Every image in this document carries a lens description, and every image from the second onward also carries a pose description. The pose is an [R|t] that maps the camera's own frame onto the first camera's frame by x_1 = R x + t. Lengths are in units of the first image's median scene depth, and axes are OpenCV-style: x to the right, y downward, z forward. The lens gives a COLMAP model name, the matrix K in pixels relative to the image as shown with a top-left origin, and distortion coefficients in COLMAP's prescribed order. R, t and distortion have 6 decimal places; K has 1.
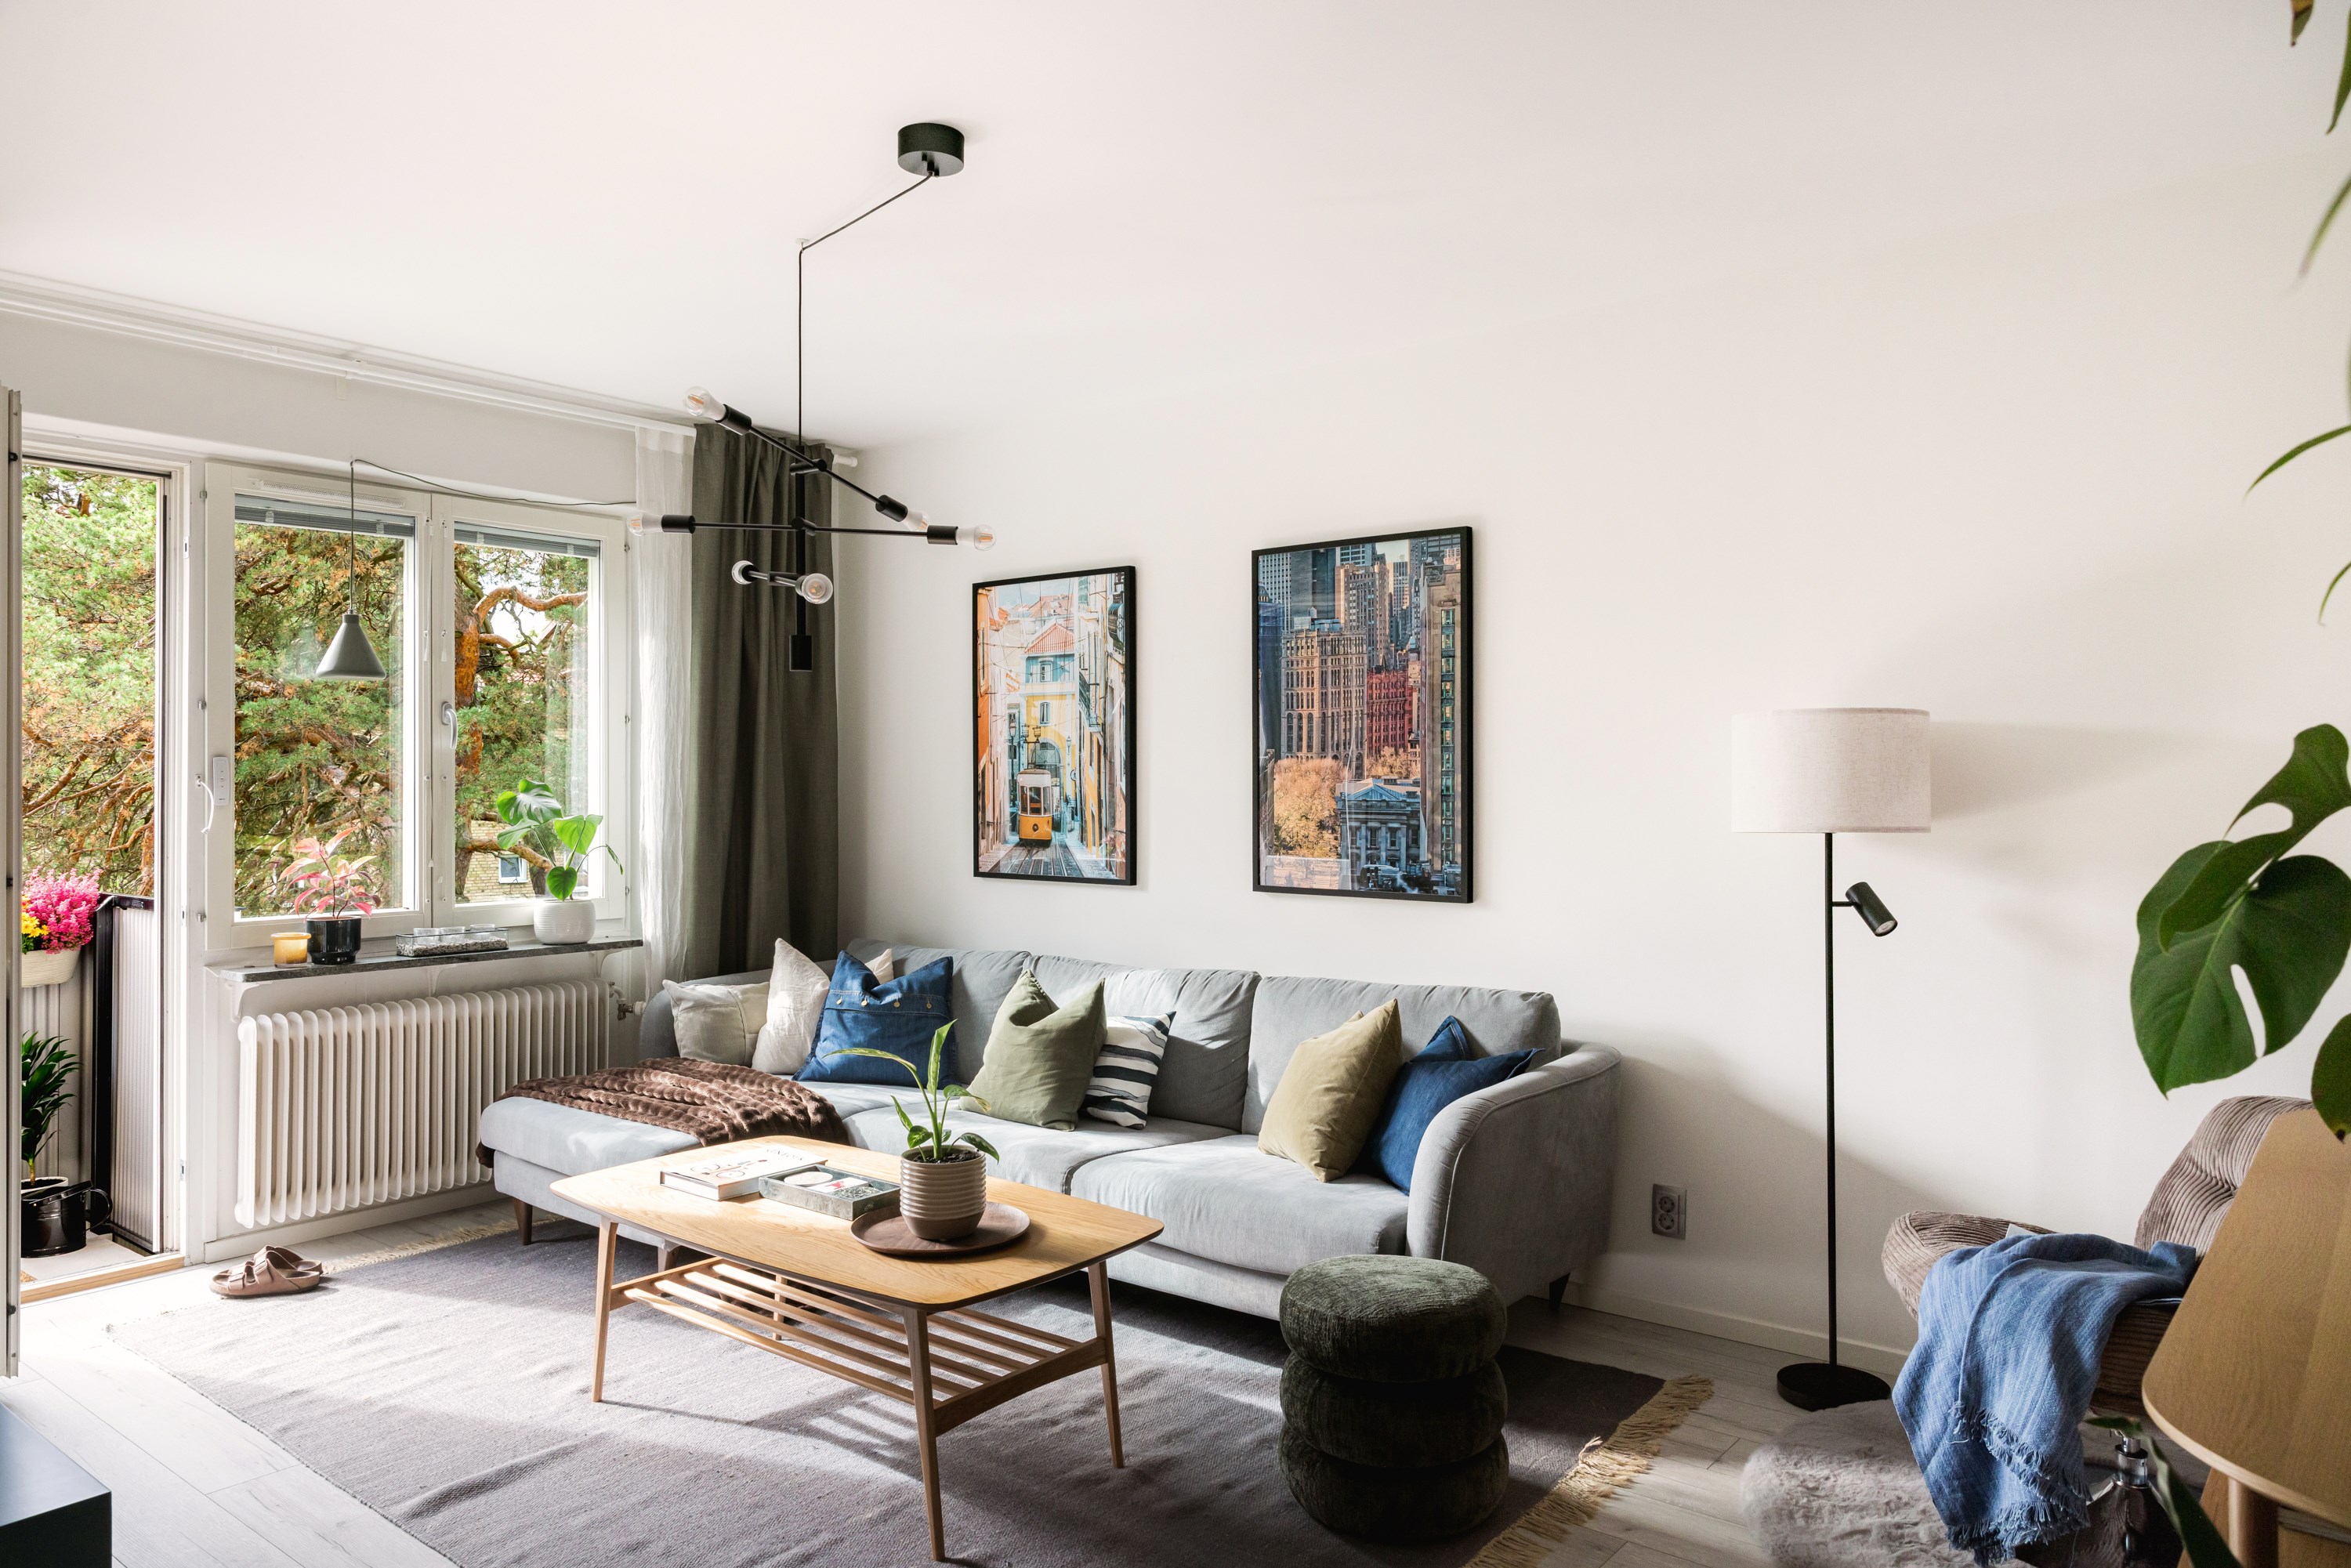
lens RADIAL K [[1539.6, 0, 1175.5], [0, 1539.6, 784.0], [0, 0, 1]] dist [-0.001055, 0.000742]
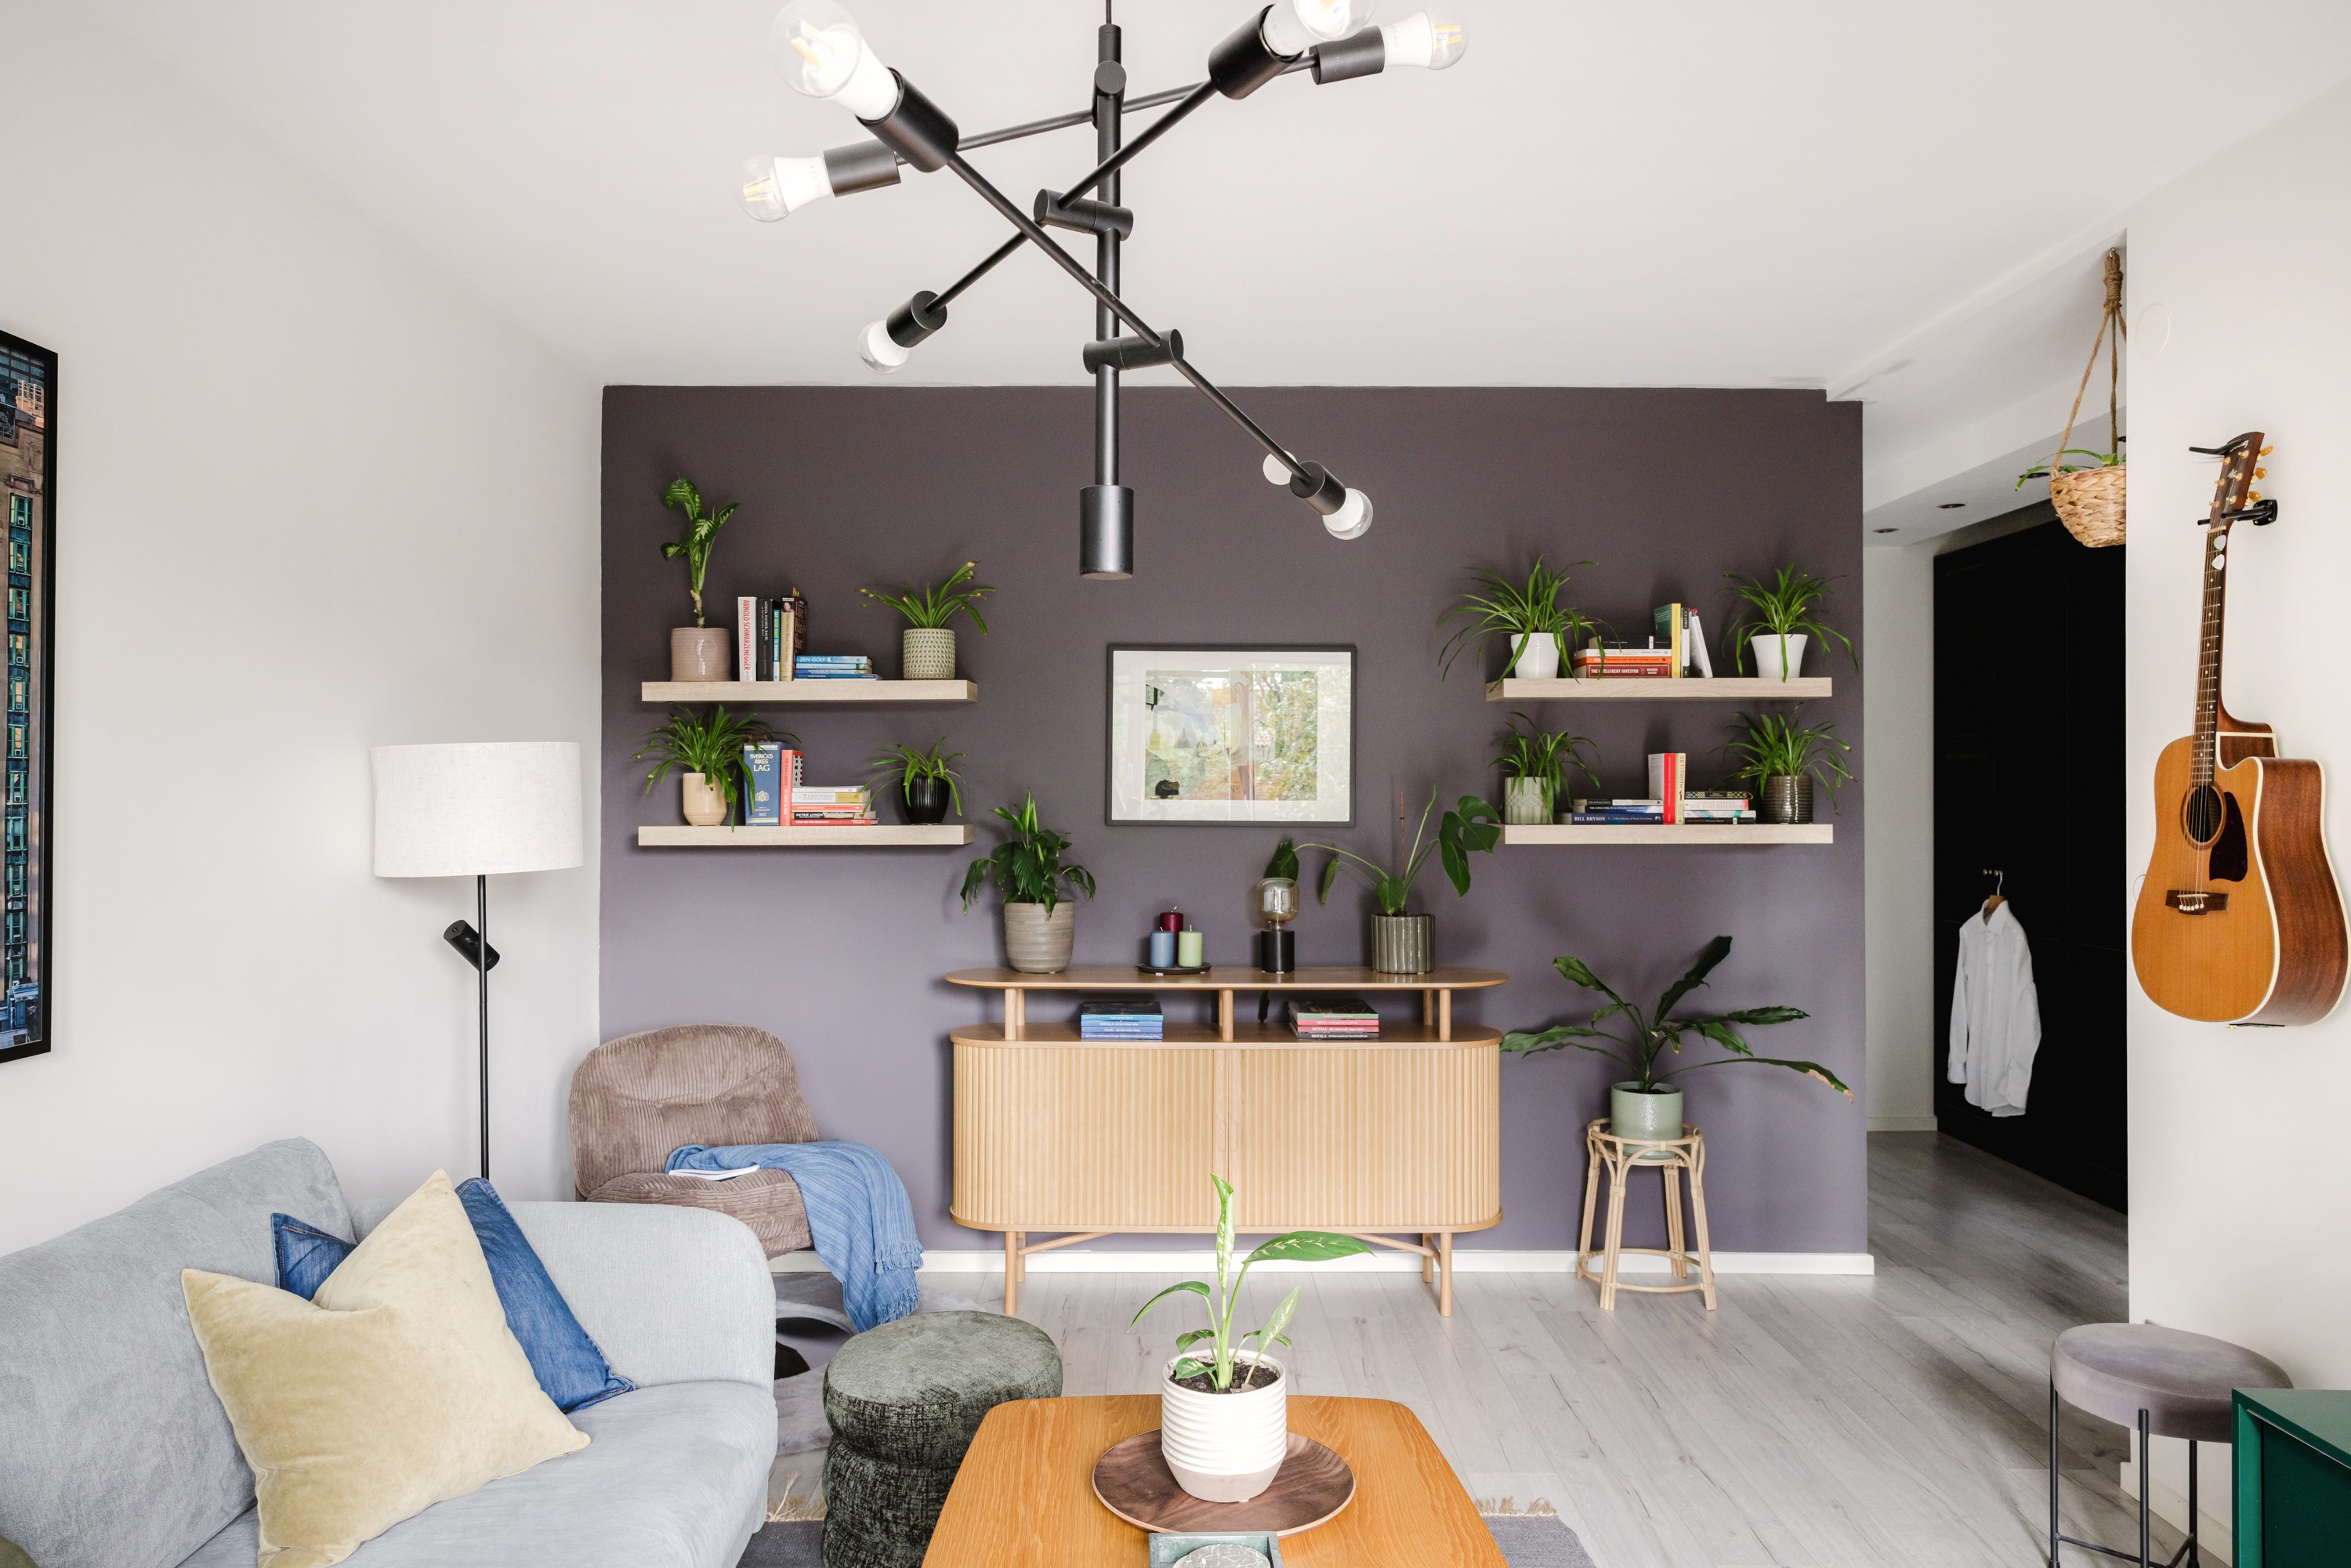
lens RADIAL K [[1546.6, 0, 1177.2], [0, 1546.6, 768.8], [0, 0, 1]] dist [-0.003224, -0.000980]
pose [[-0.640178, 0.009963, 0.768162, -0.459688], [0.000603, 0.999922, -0.012466, -0.013867], [-0.768226, -0.007518, -0.640134, 1.001111]]
